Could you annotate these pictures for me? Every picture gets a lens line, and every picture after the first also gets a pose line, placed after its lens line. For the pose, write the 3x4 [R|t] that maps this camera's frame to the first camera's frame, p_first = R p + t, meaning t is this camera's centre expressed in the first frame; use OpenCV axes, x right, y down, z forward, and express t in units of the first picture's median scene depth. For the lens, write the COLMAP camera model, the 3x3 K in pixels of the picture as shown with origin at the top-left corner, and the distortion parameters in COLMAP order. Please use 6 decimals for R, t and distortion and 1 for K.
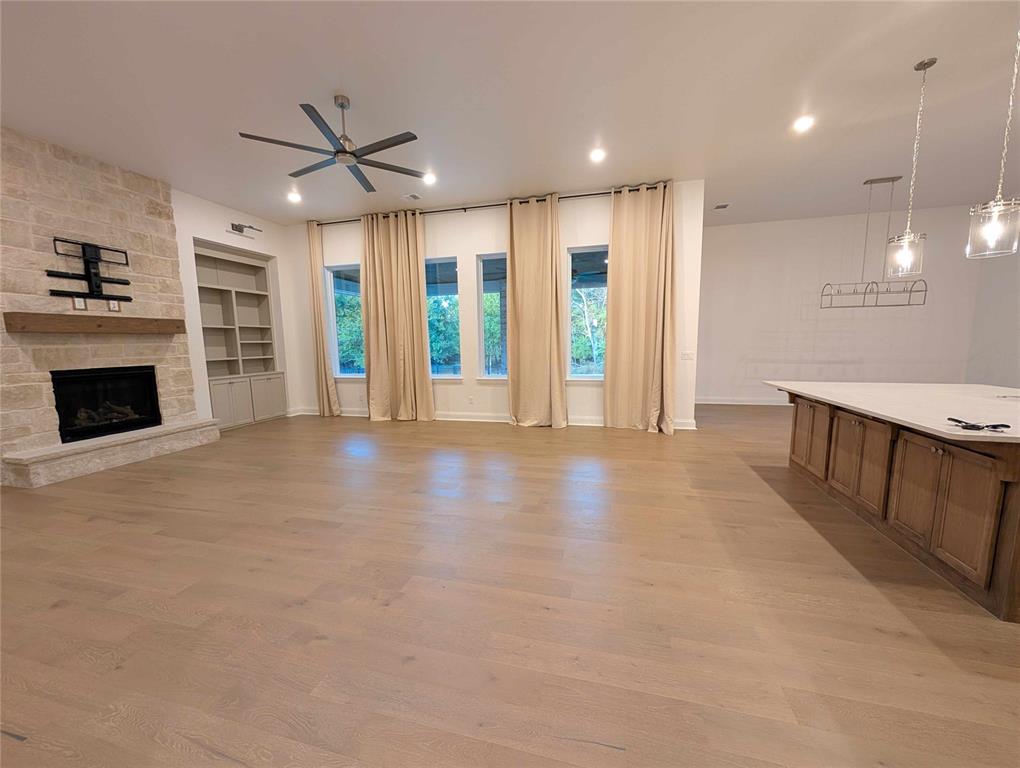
lens RADIAL K [[386.0, 0, 513.3], [0, 386.0, 389.4], [0, 0, 1]] dist [0.001060, -0.000017]
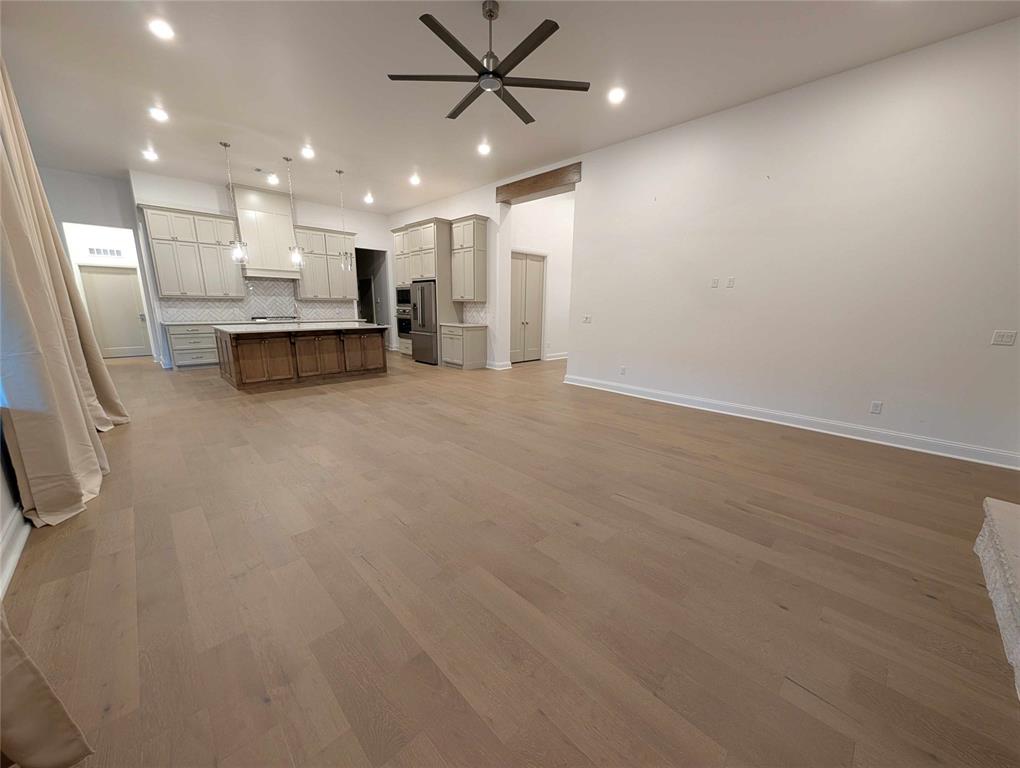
lens RADIAL K [[386.0, 0, 513.3], [0, 386.0, 389.4], [0, 0, 1]] dist [0.001060, -0.000017]
pose [[-0.859833, -0.107516, 0.499127, -0.568338], [0.062888, 0.947831, 0.312507, -0.122011], [-0.506688, 0.300093, -0.808215, 1.086562]]
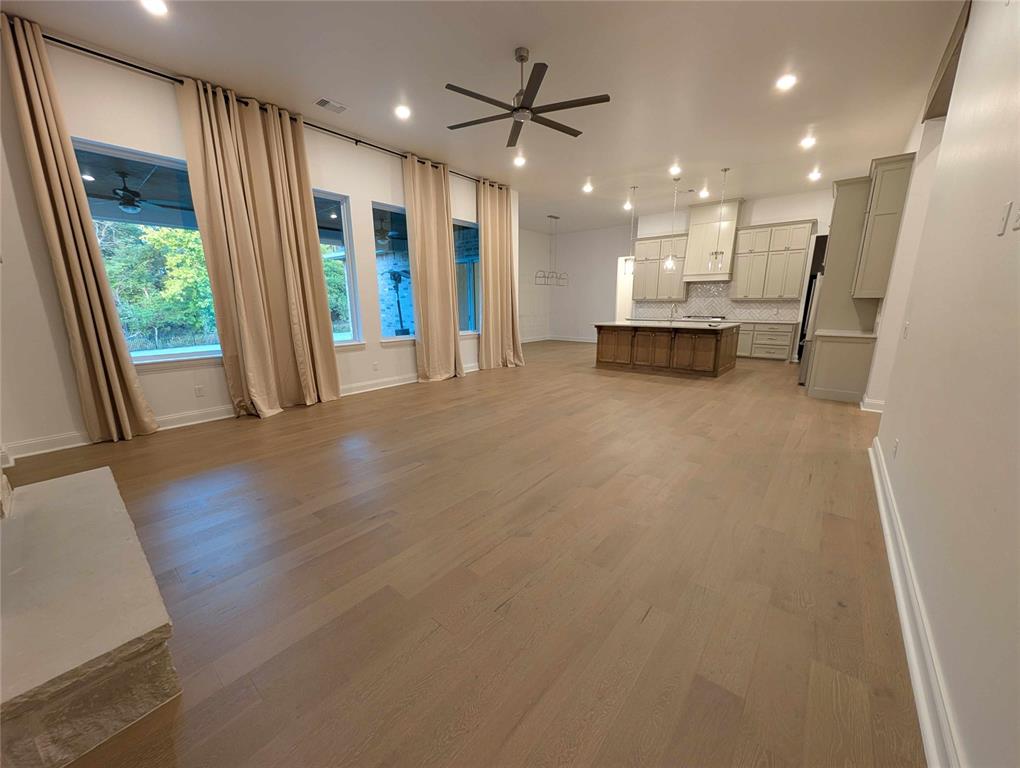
lens RADIAL K [[386.0, 0, 513.3], [0, 386.0, 389.4], [0, 0, 1]] dist [0.001060, -0.000017]
pose [[0.417841, -0.188198, 0.888814, -0.859869], [0.110848, 0.981561, 0.155726, -0.026331], [-0.901733, 0.033455, 0.430998, 0.349687]]
